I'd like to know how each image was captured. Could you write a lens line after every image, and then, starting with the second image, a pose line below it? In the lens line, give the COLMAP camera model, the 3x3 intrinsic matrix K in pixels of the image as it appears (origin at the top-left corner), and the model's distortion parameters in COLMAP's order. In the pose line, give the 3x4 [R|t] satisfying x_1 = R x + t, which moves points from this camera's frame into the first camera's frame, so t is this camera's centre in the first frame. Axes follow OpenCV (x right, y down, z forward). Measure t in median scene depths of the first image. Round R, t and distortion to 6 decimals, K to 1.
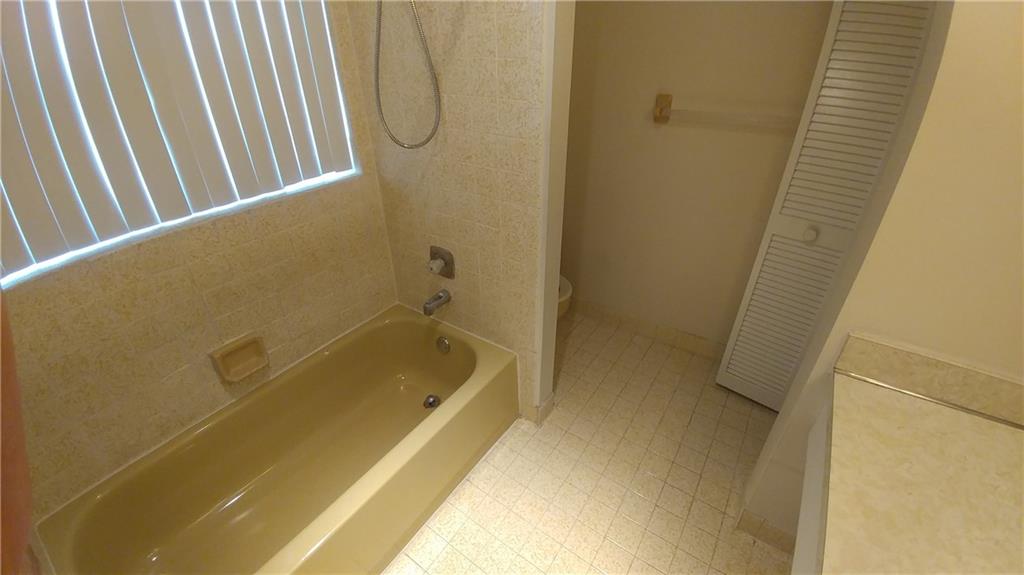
lens RADIAL K [[417.7, 0, 516.5], [0, 417.7, 284.8], [0, 0, 1]] dist [0.022136, -0.036354]
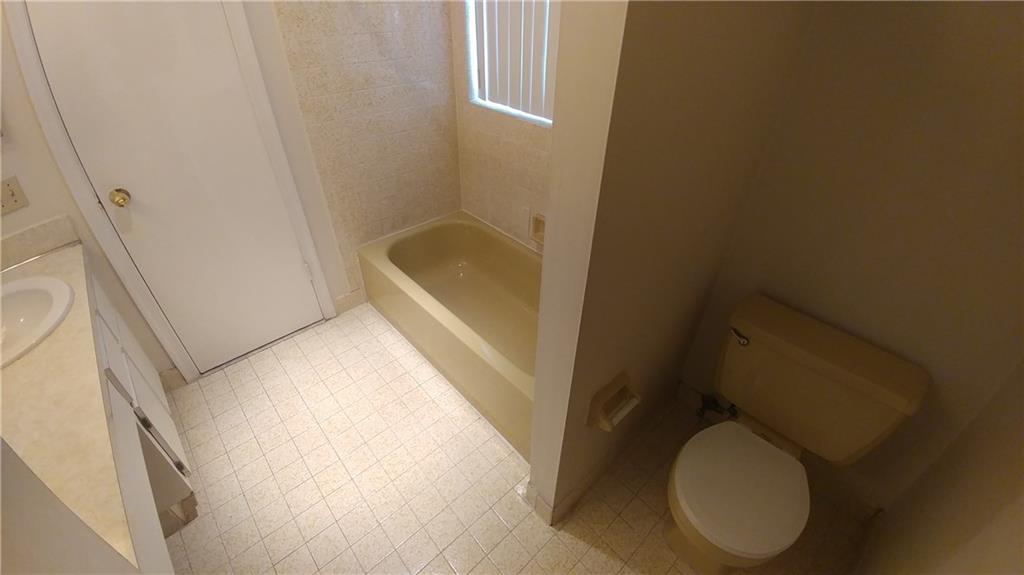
lens RADIAL K [[425.3, 0, 512.0], [0, 425.3, 287.5], [0, 0, 1]] dist [-0.036647, -0.000142]
pose [[-0.251732, 0.542114, -0.801713, 0.628148], [-0.516898, 0.625027, 0.584942, -0.484646], [0.818197, 0.561653, 0.122879, 0.834174]]
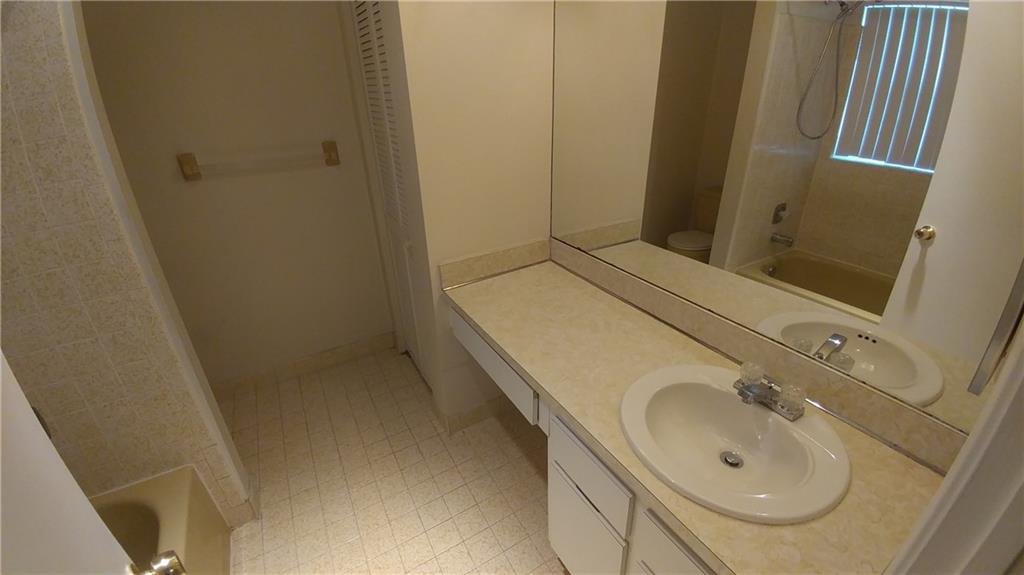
lens RADIAL K [[417.7, 0, 516.5], [0, 417.7, 284.8], [0, 0, 1]] dist [0.022136, -0.036354]
pose [[0.425689, -0.405136, 0.809107, -0.290588], [0.487358, 0.856048, 0.172231, 0.038070], [-0.762411, 0.321008, 0.561857, -0.081119]]
